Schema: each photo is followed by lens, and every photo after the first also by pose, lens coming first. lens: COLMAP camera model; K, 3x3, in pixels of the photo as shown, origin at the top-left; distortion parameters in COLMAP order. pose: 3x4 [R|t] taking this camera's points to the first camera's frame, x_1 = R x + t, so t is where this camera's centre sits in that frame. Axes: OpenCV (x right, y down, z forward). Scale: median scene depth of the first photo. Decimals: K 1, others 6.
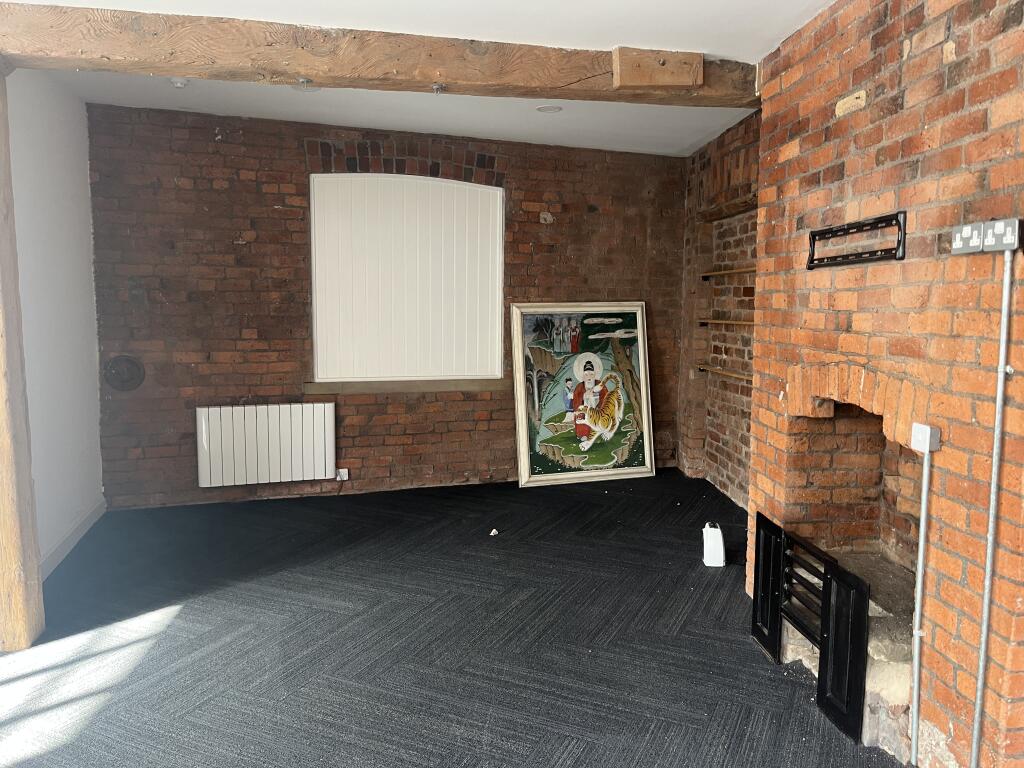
lens RADIAL K [[774.4, 0, 512.4], [0, 774.4, 387.6], [0, 0, 1]] dist [0.080805, -0.114954]
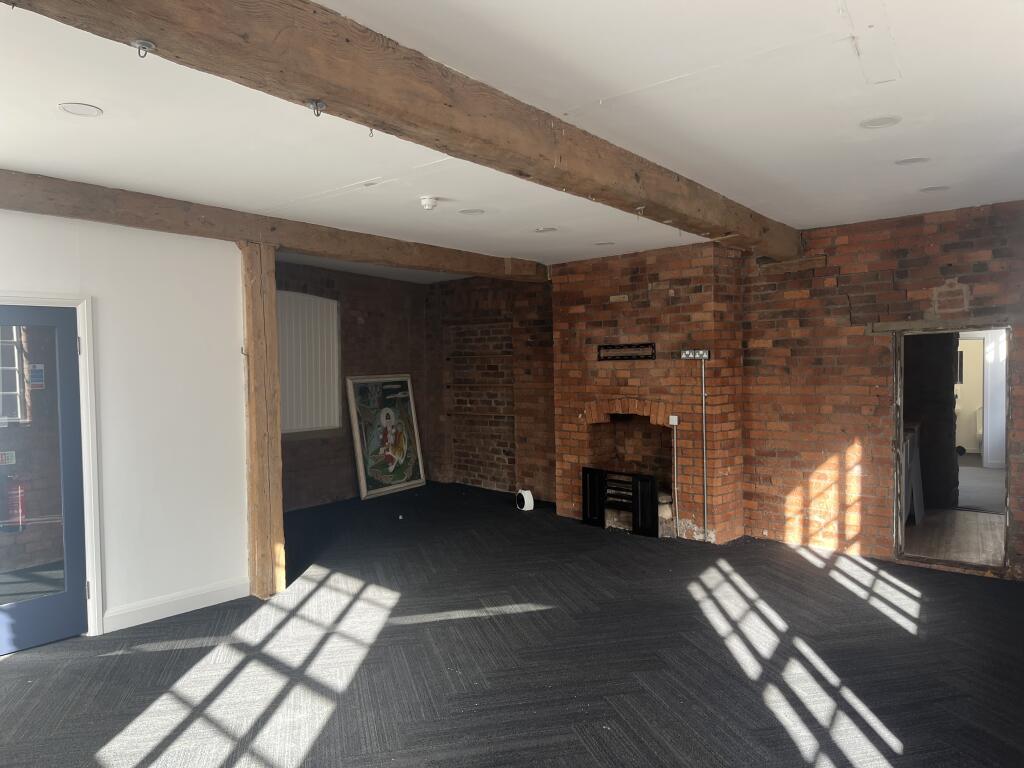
lens RADIAL K [[772.7, 0, 502.9], [0, 772.7, 386.8], [0, 0, 1]] dist [0.076250, -0.113560]
pose [[0.778023, -0.032236, 0.627409, -1.241784], [0.084966, 0.994906, -0.054245, 0.029044], [-0.622464, 0.095512, 0.776798, -0.603362]]
